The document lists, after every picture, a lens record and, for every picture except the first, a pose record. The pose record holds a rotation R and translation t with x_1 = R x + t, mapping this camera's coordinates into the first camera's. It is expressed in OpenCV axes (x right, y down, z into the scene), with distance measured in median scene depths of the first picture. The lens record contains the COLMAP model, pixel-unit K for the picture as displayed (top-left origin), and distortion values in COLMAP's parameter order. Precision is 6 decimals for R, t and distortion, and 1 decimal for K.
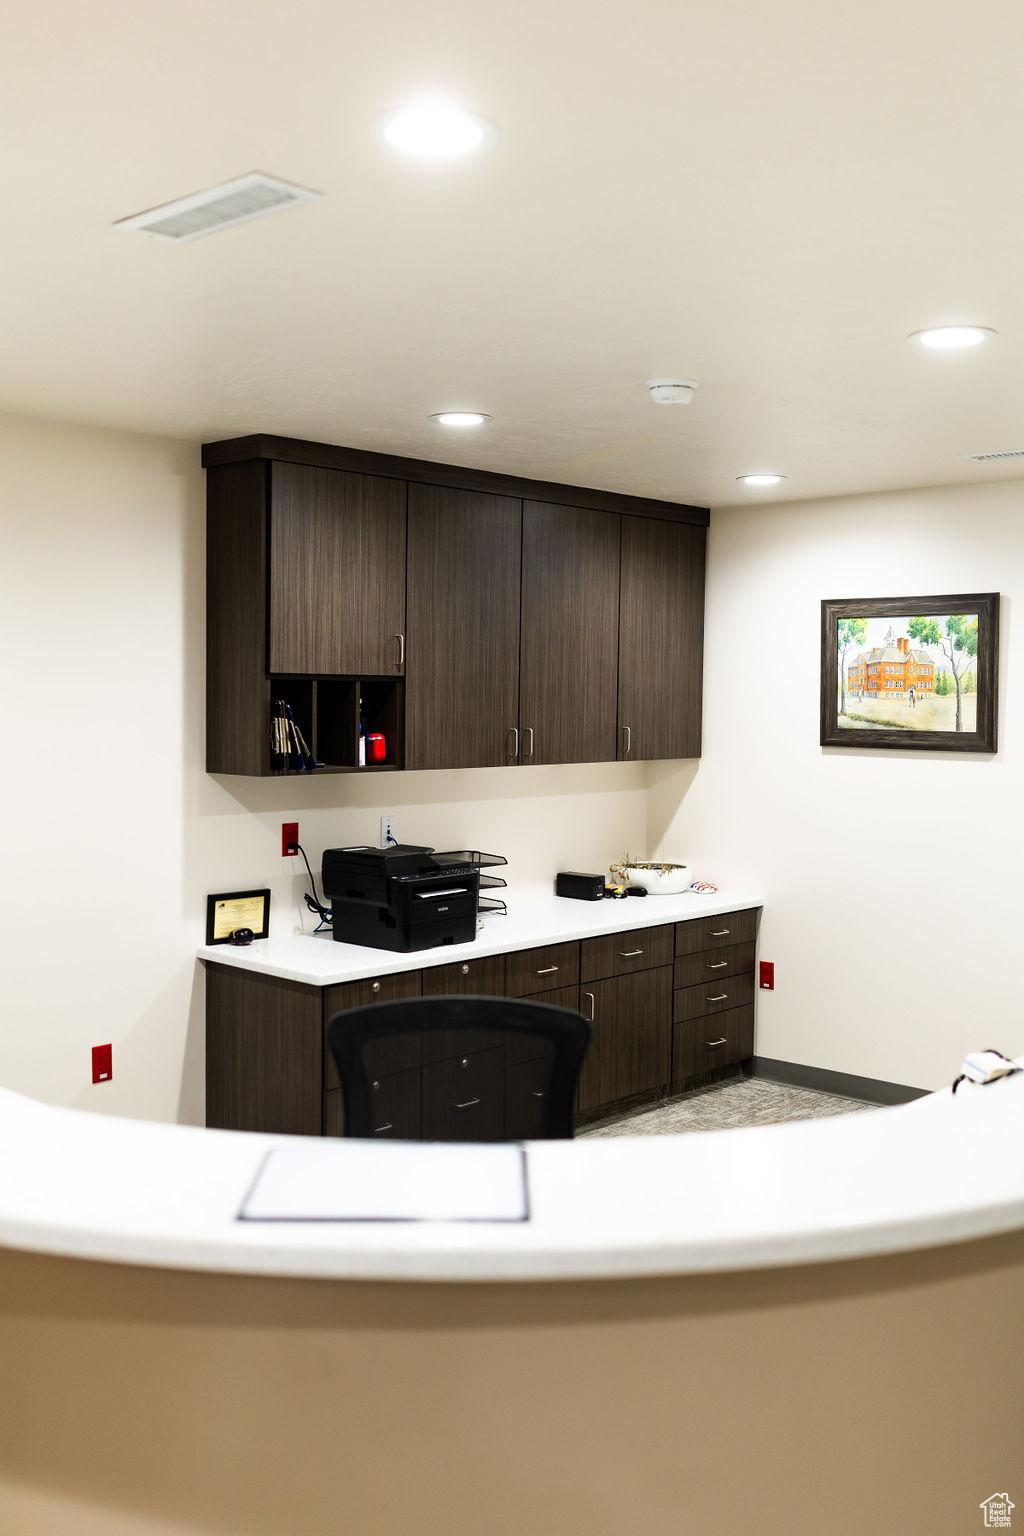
lens RADIAL K [[1449.5, 0, 509.0], [0, 1449.5, 768.7], [0, 0, 1]] dist [-0.006307, 0.000000]
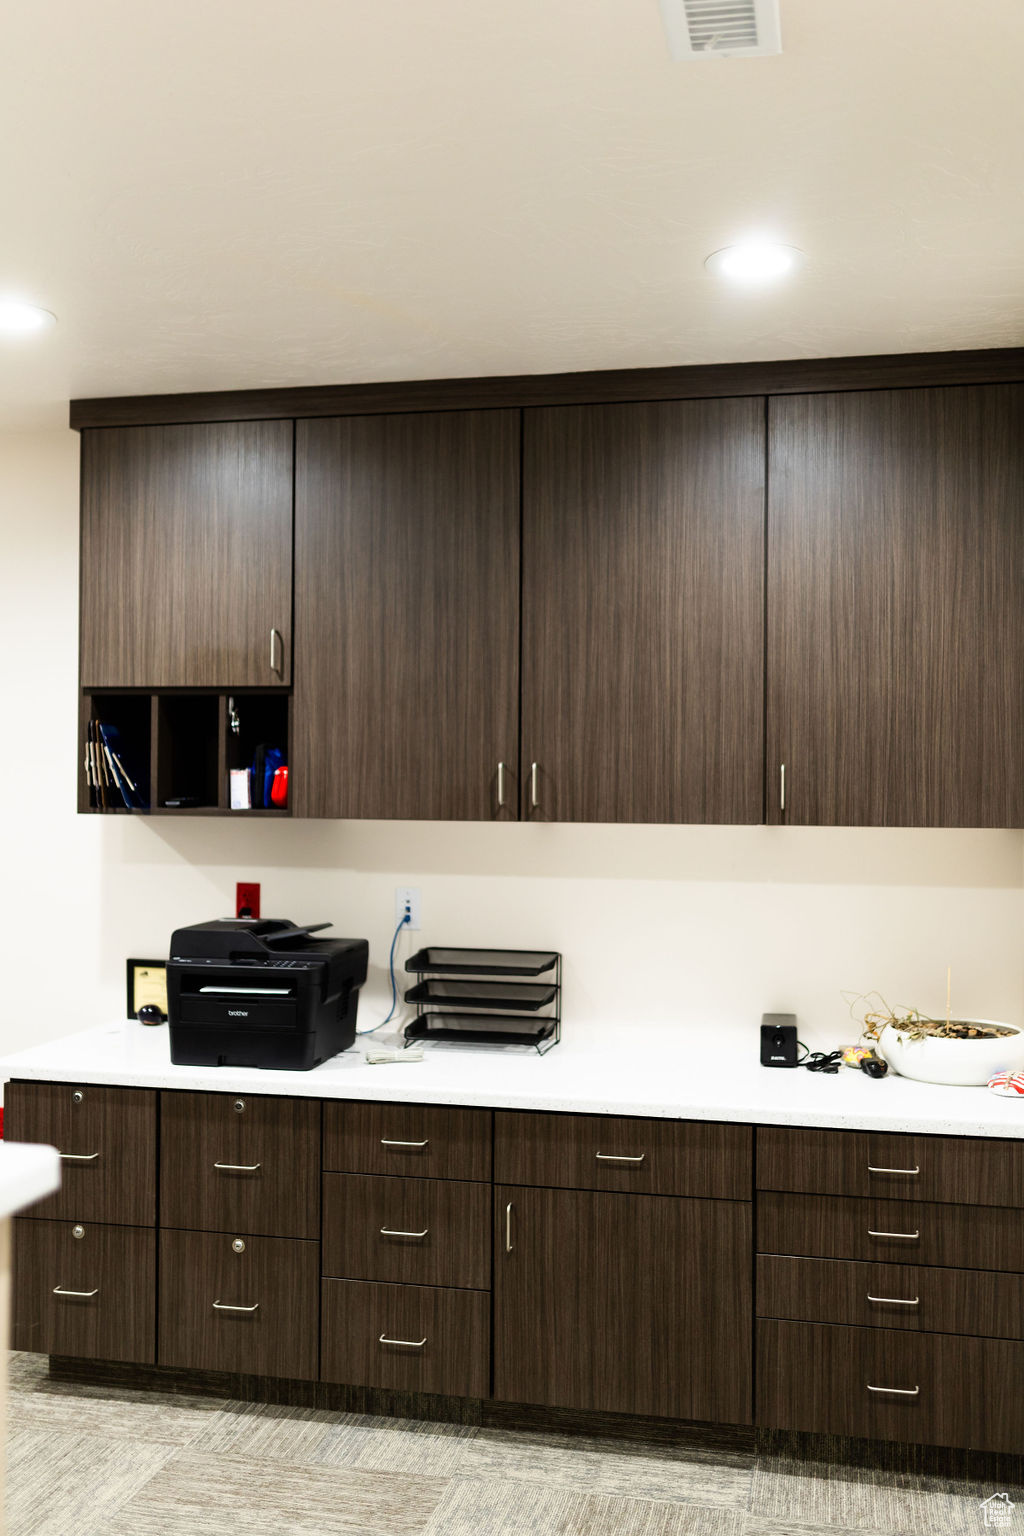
lens RADIAL K [[1449.5, 0, 511.2], [0, 1449.5, 767.0], [0, 0, 1]] dist [-0.006307, 0.000000]
pose [[0.503737, -0.012976, -0.863759, 0.577709], [-0.049119, 0.997839, -0.043636, 0.002322], [0.862459, 0.064408, 0.502012, 0.699652]]
